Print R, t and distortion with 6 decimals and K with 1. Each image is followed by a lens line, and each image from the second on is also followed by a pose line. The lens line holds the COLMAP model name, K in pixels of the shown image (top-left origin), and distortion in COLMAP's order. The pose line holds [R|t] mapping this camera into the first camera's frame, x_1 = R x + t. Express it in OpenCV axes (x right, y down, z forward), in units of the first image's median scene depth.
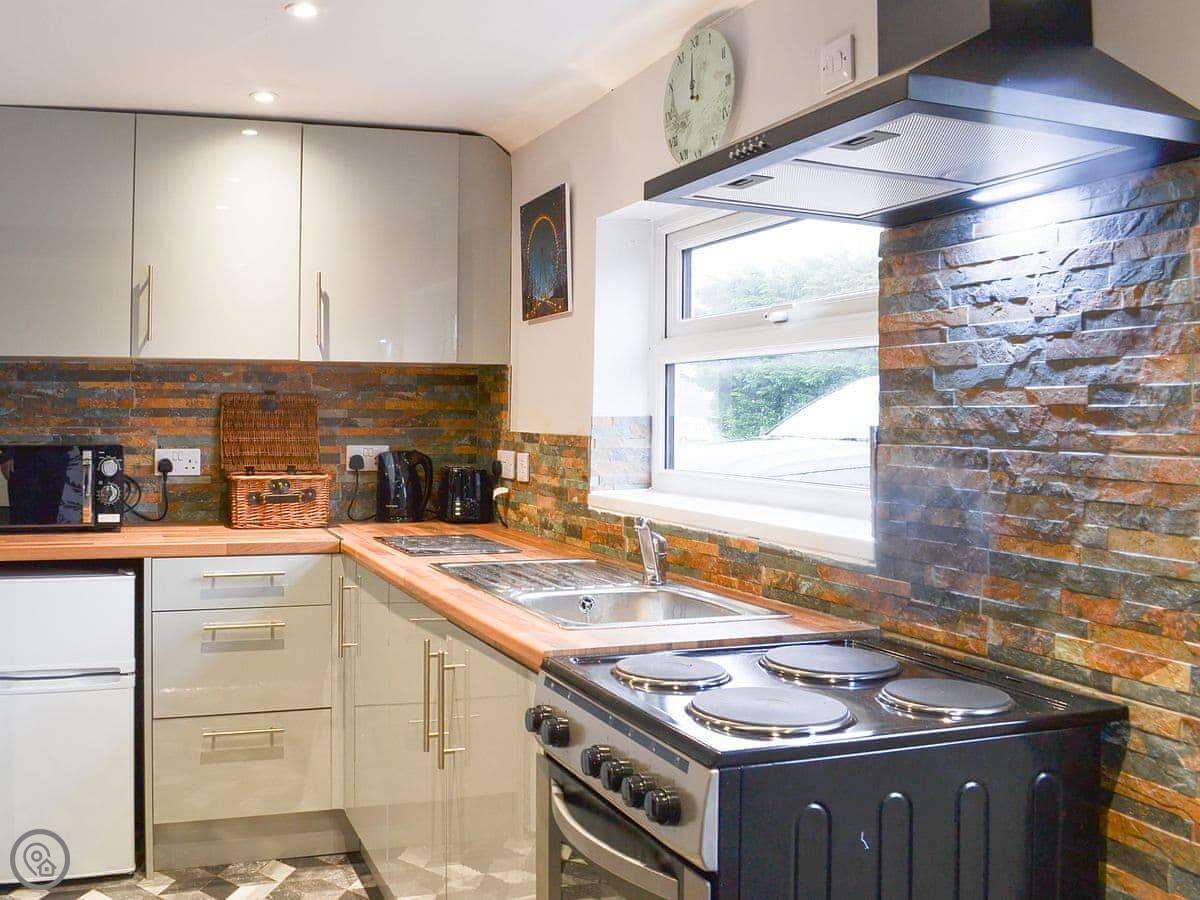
lens RADIAL K [[1109.3, 0, 600.0], [0, 1109.3, 450.0], [0, 0, 1]] dist [-0.066308, 0.004481]
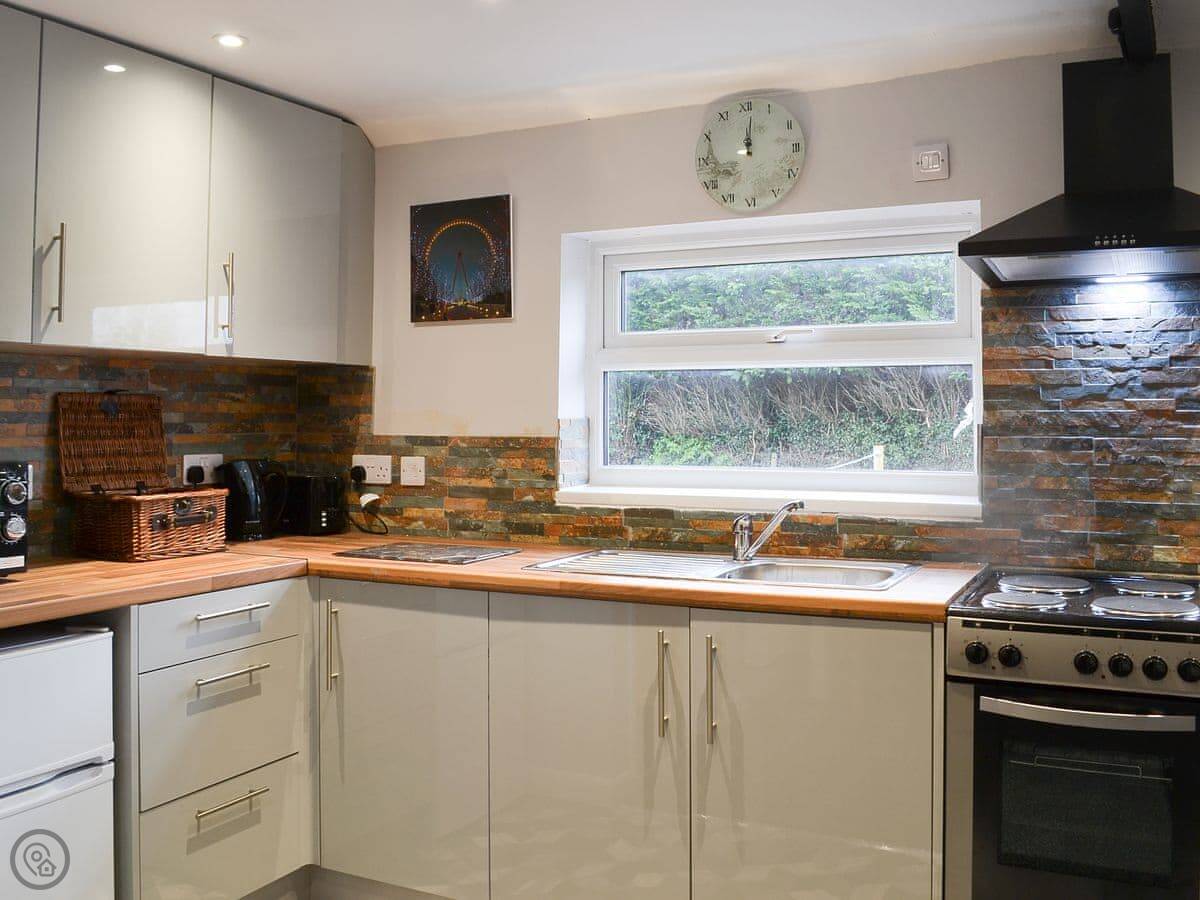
lens RADIAL K [[1056.0, 0, 600.0], [0, 1056.0, 450.0], [0, 0, 1]] dist [-0.068284, -0.004319]
pose [[0.711046, -0.026660, 0.702640, -1.070541], [0.026316, 0.999590, 0.011295, -0.016653], [-0.702653, 0.010460, 0.711456, 0.382914]]
